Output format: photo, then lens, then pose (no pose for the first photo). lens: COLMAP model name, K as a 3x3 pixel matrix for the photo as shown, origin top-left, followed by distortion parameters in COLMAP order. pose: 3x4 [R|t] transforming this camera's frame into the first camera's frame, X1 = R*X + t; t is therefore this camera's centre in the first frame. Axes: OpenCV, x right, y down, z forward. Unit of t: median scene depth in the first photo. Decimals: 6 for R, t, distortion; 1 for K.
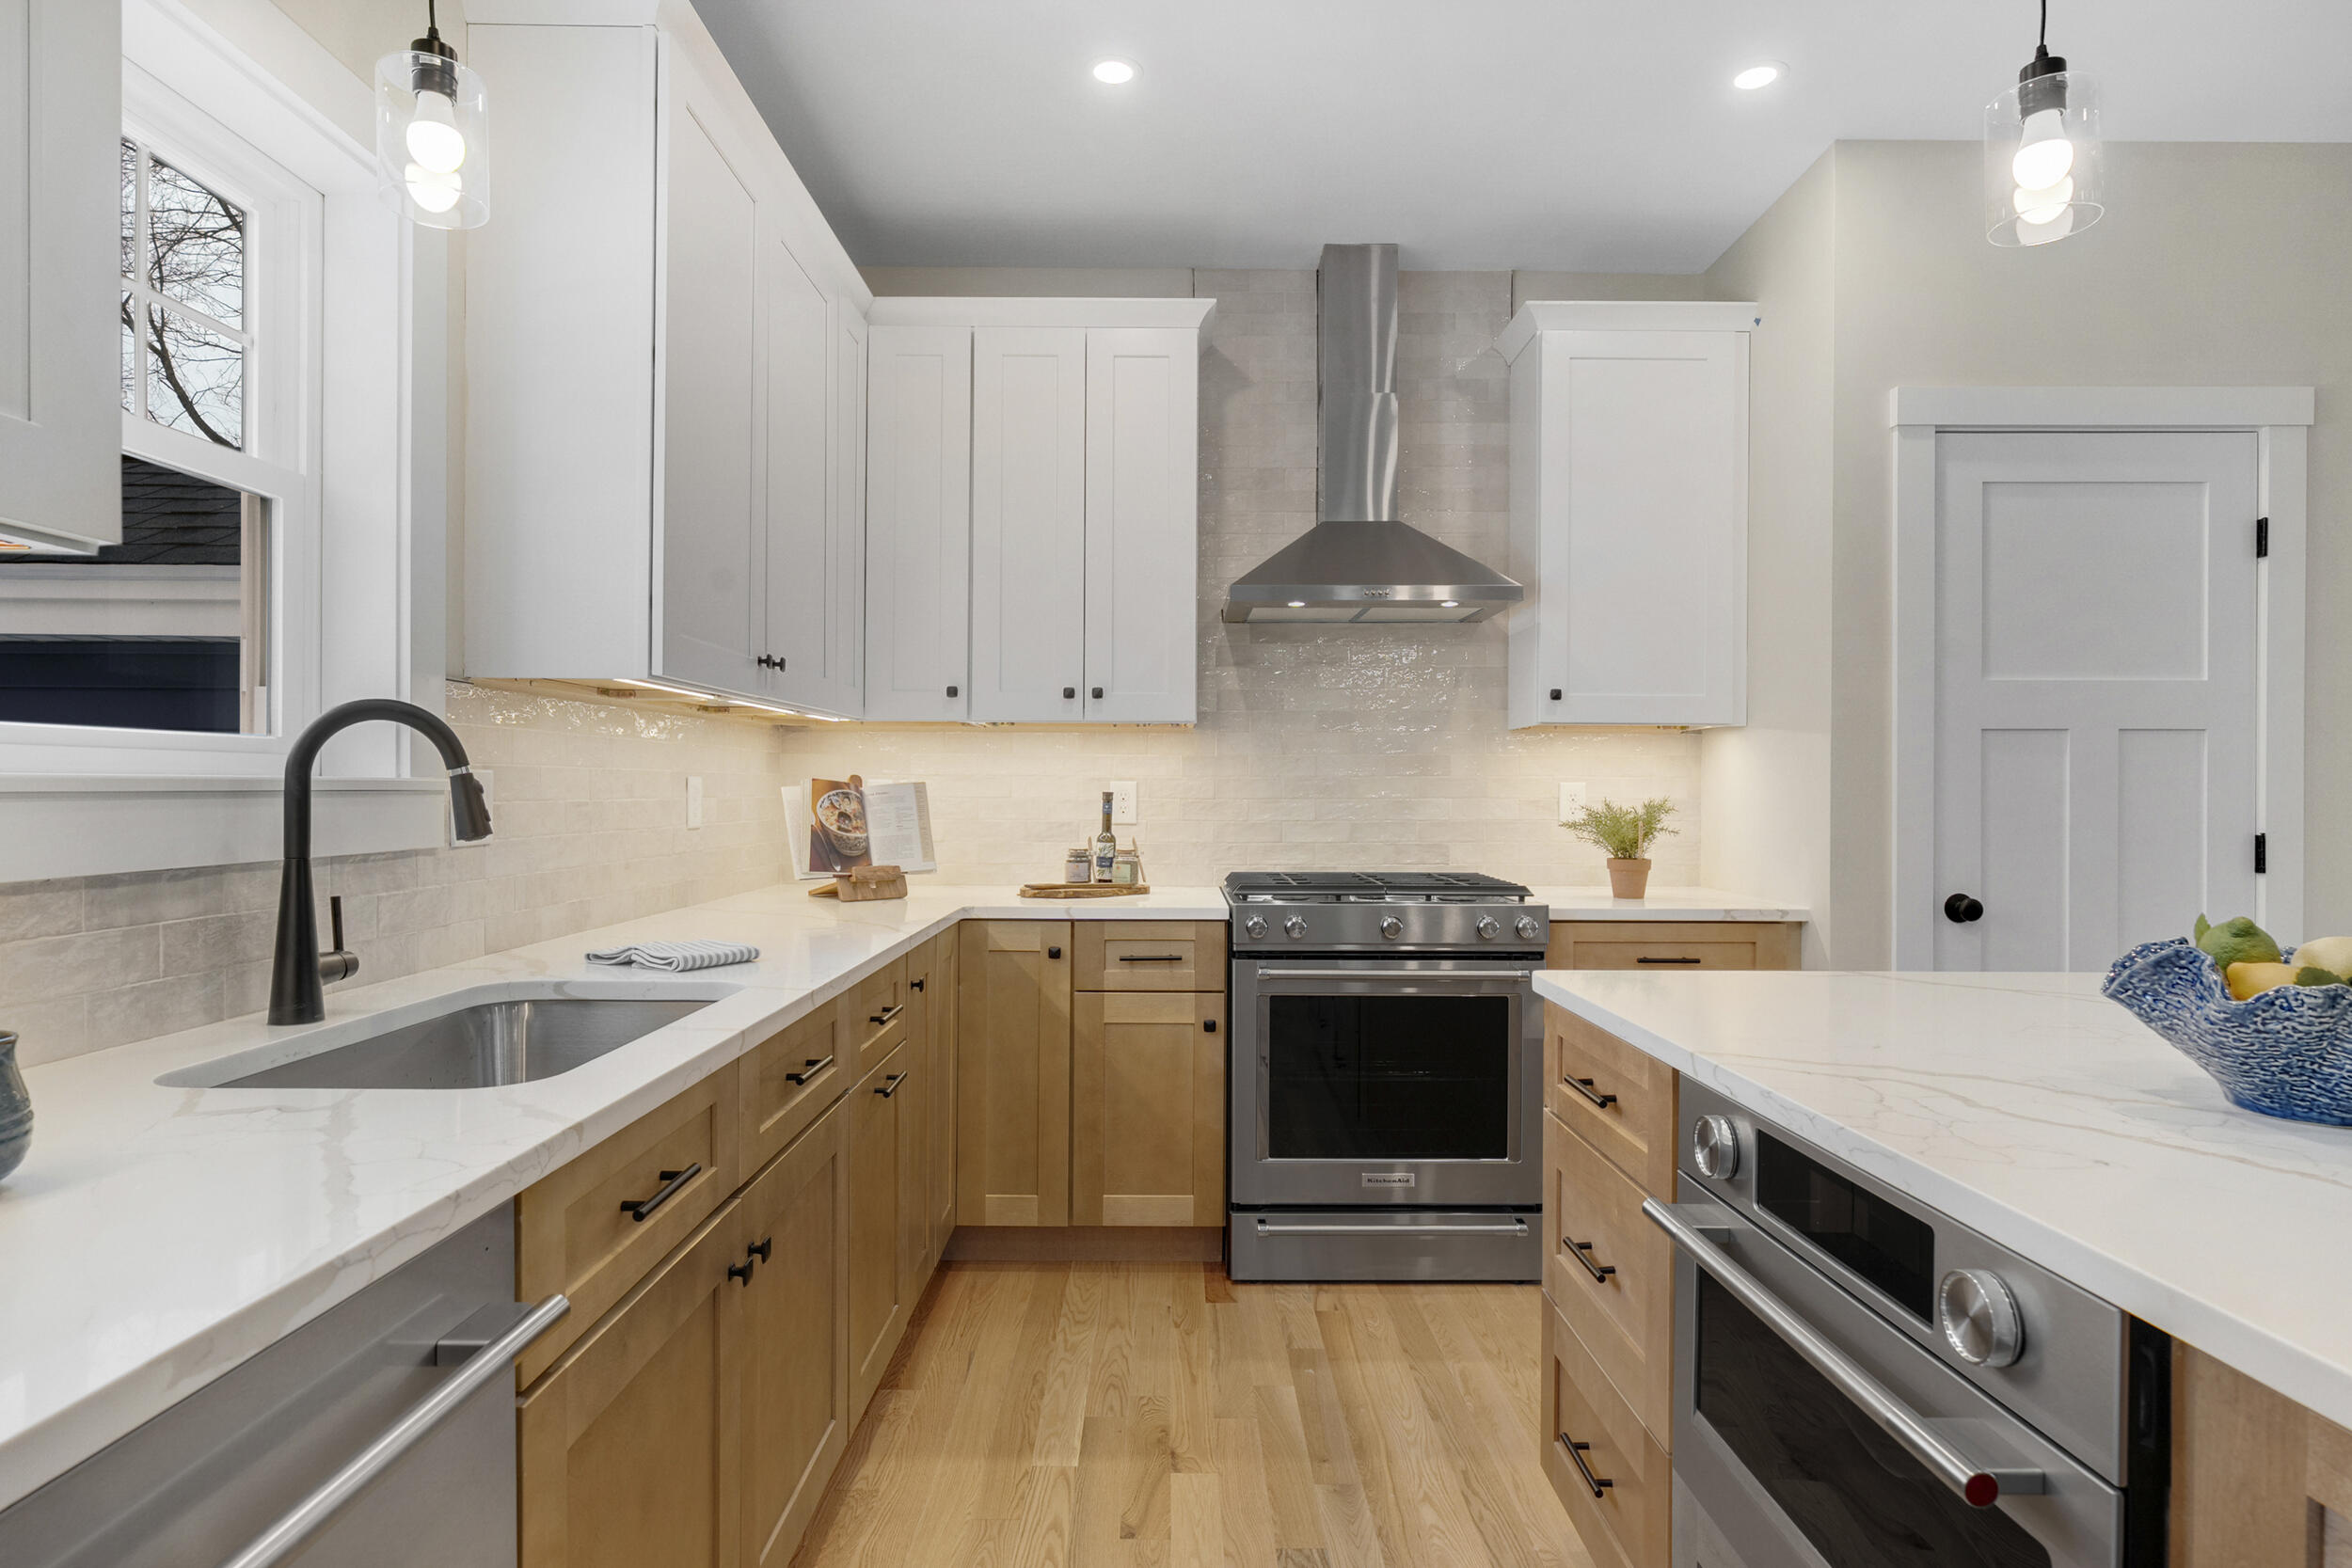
lens RADIAL K [[1279.1, 0, 1165.7], [0, 1279.1, 800.5], [0, 0, 1]] dist [-0.006396, 0.002763]
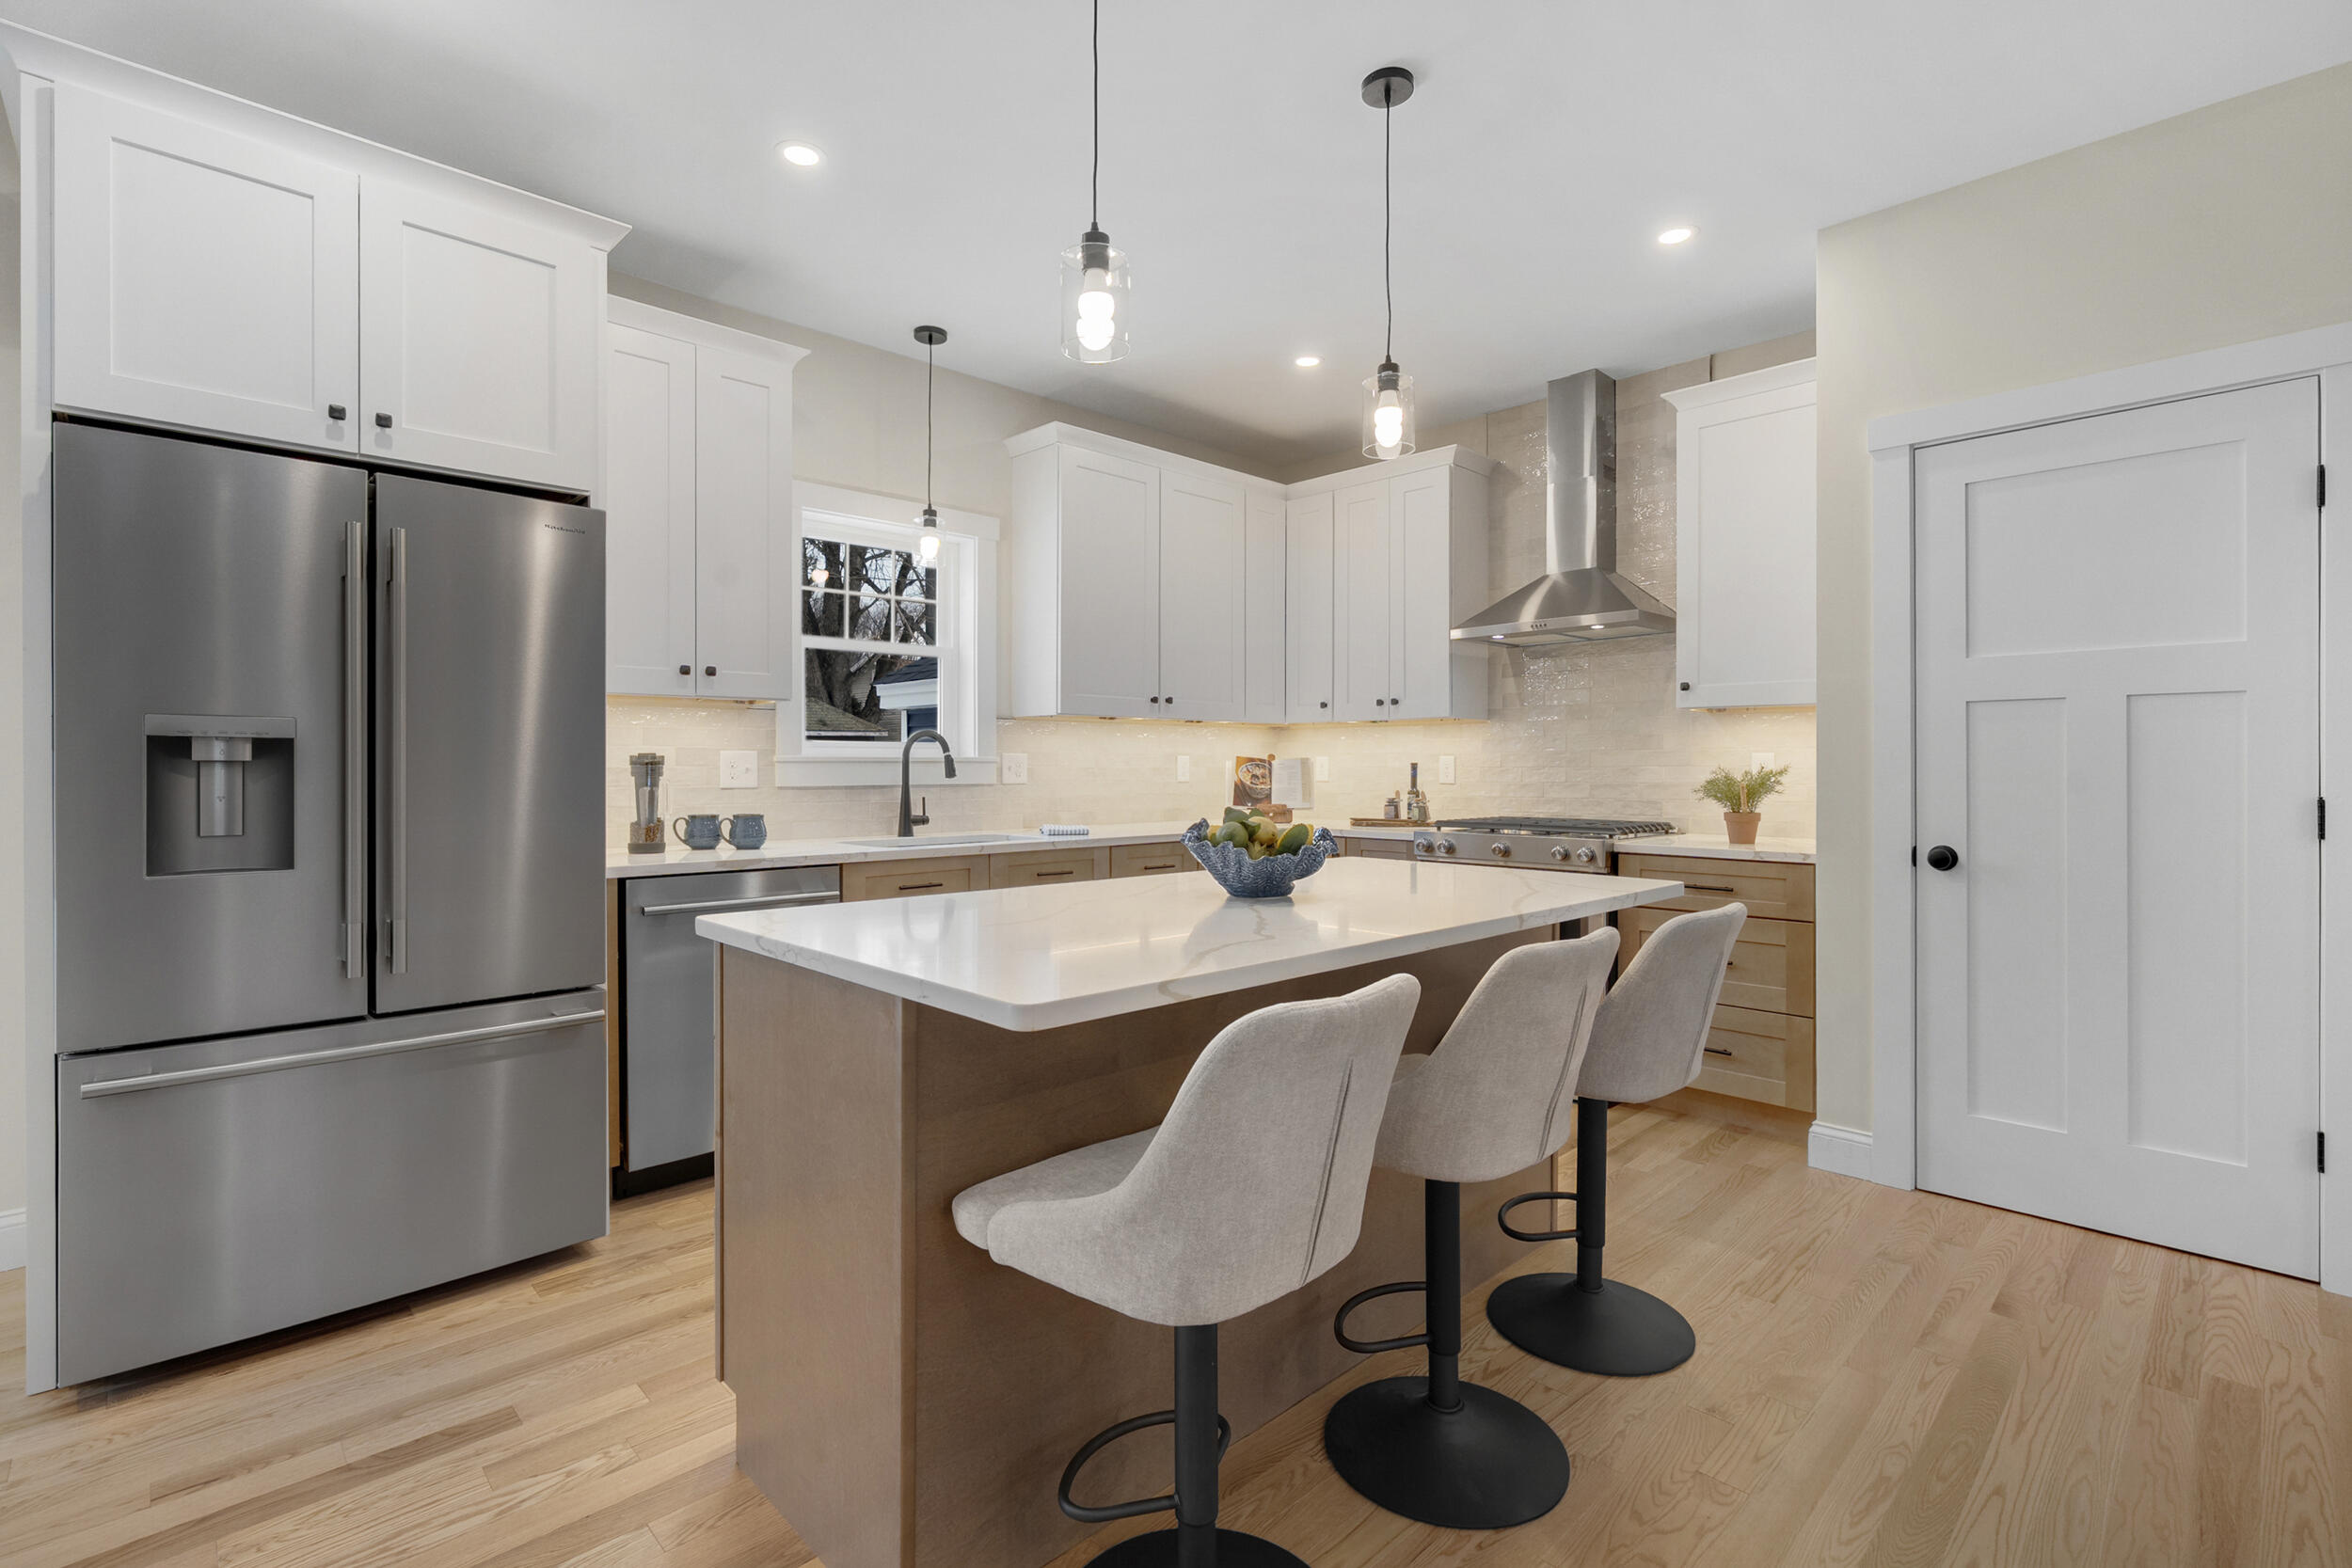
lens RADIAL K [[1066.7, 0, 1175.7], [0, 1066.7, 774.7], [0, 0, 1]] dist [-0.013562, 0.004946]
pose [[0.695417, 0.001516, -0.718604, 0.797333], [-0.003759, 0.999992, -0.001529, 0.013013], [0.718596, 0.003765, 0.695417, -0.155211]]
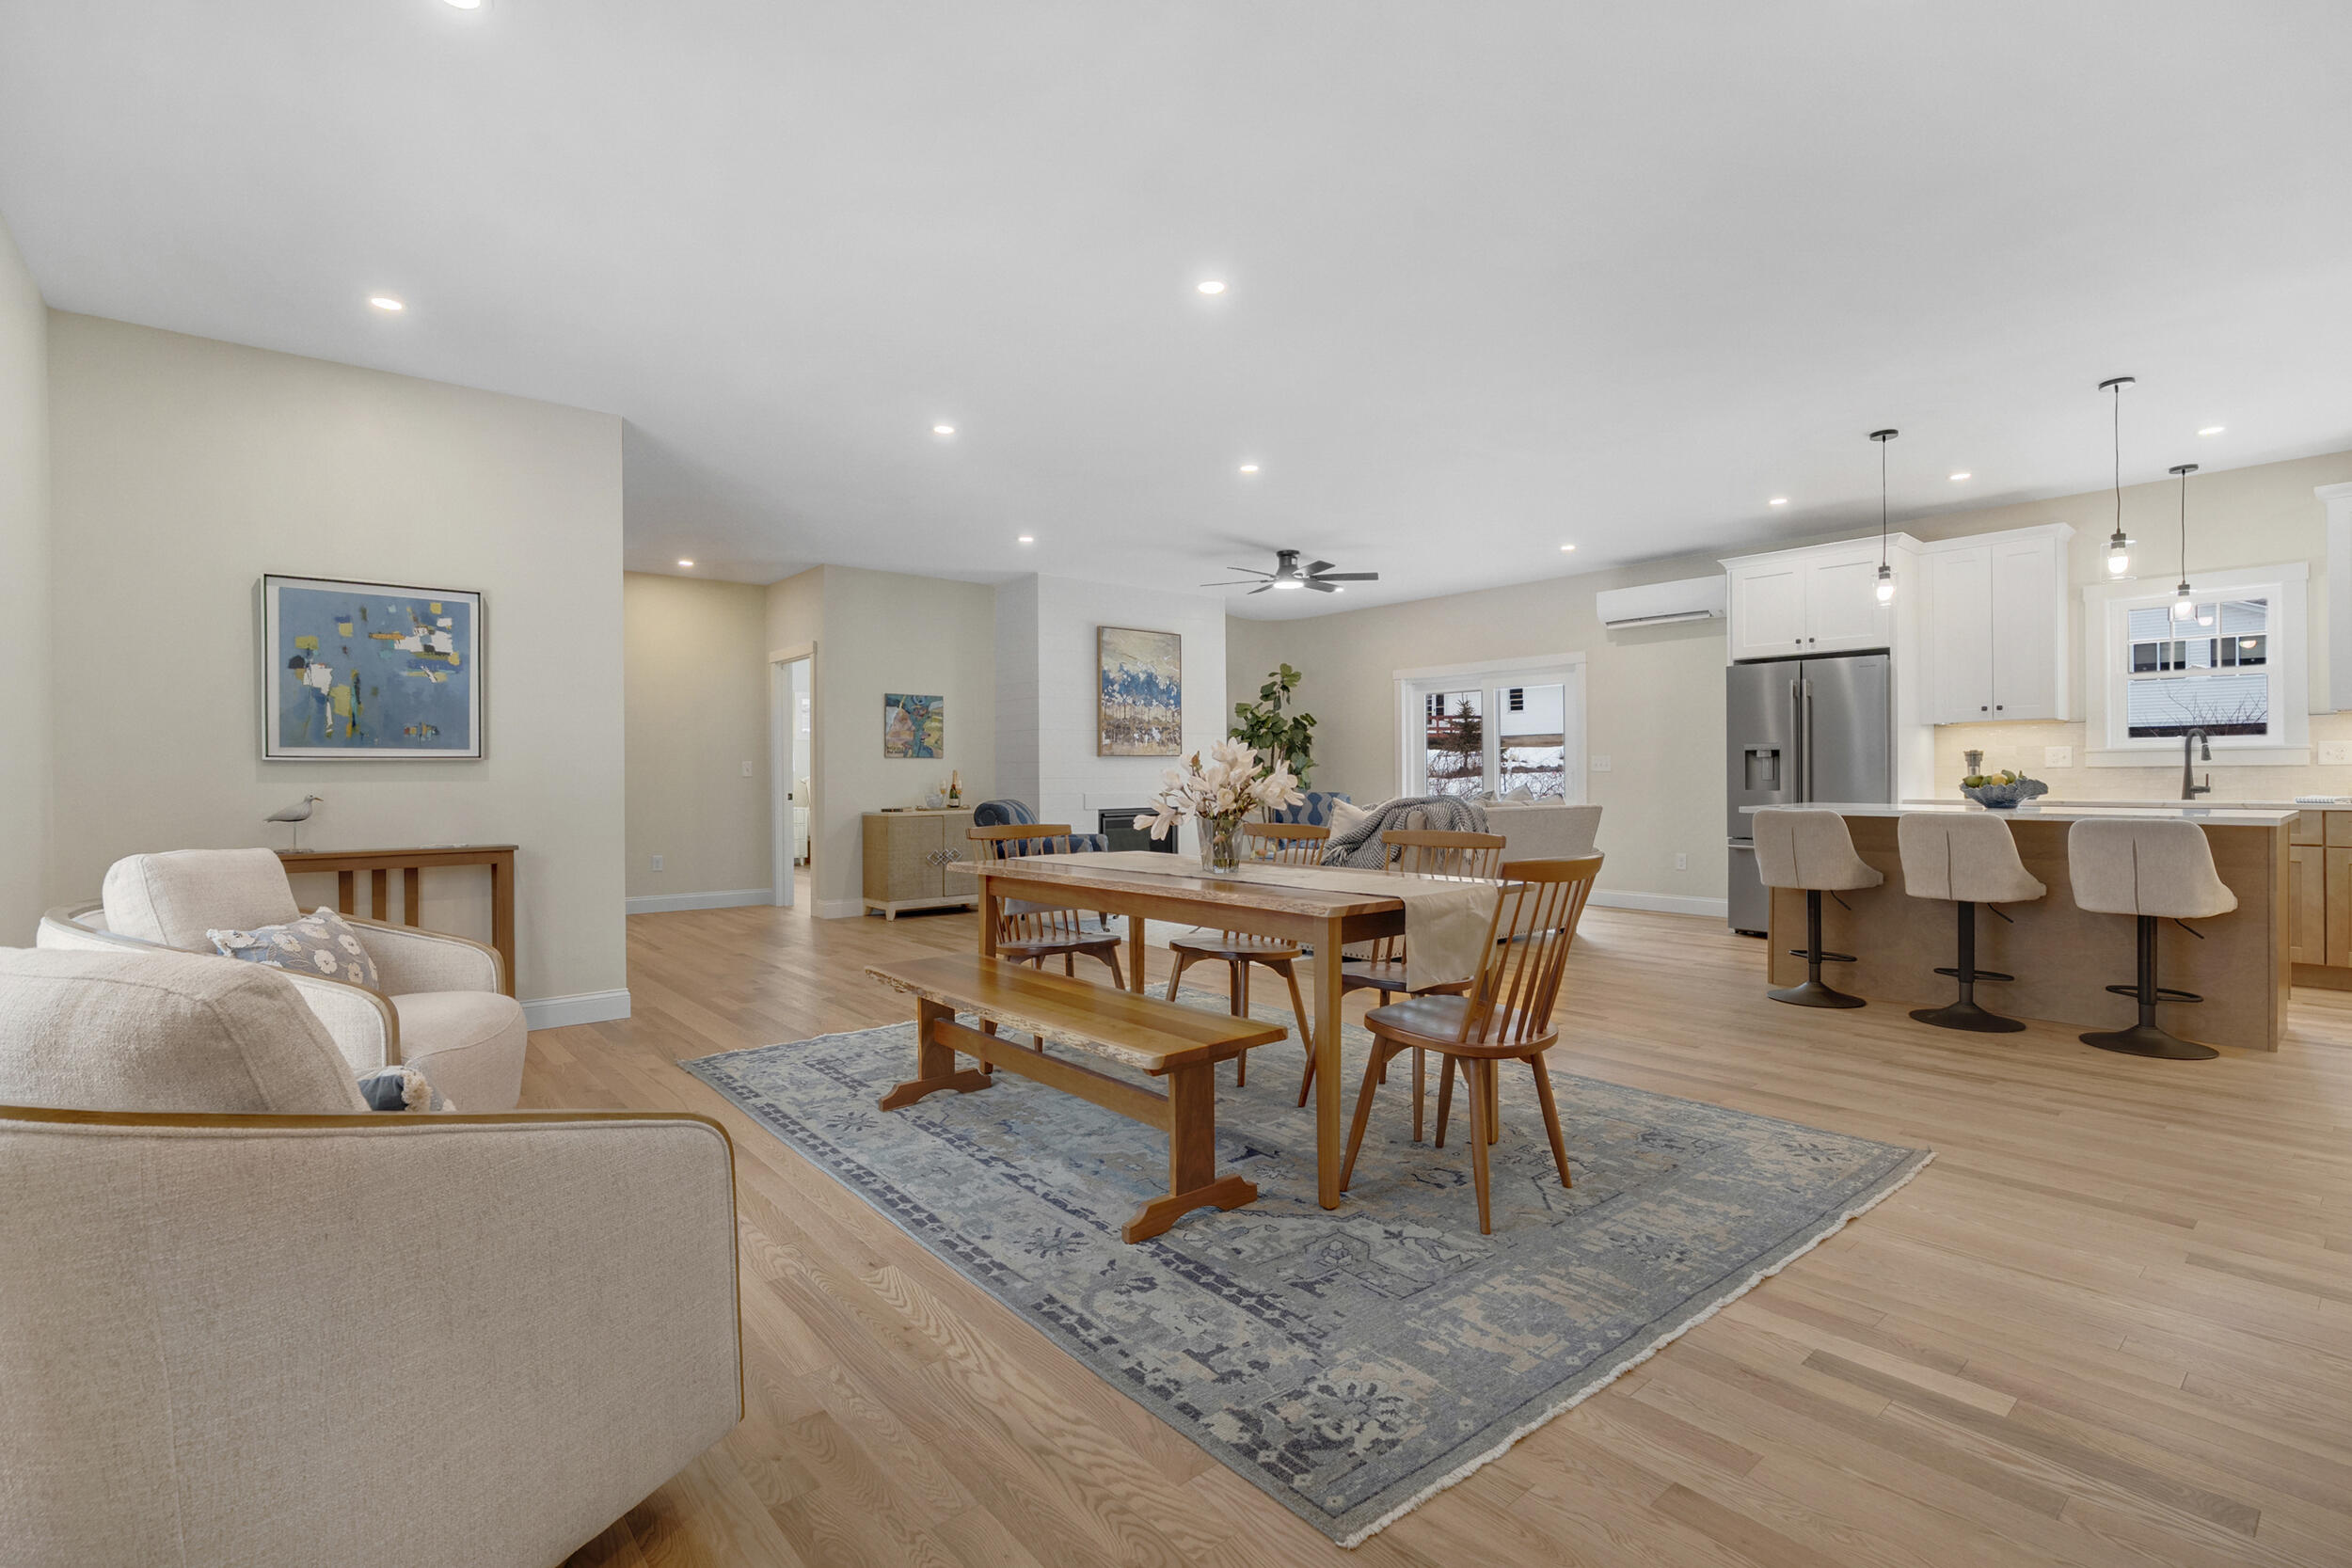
lens RADIAL K [[1066.7, 0, 1175.7], [0, 1066.7, 774.7], [0, 0, 1]] dist [-0.013562, 0.004946]
pose [[-0.763676, 0.000614, -0.645599, 2.268292], [-0.001540, 0.999995, 0.002773, 0.038299], [0.645598, 0.003112, -0.763671, 0.772935]]
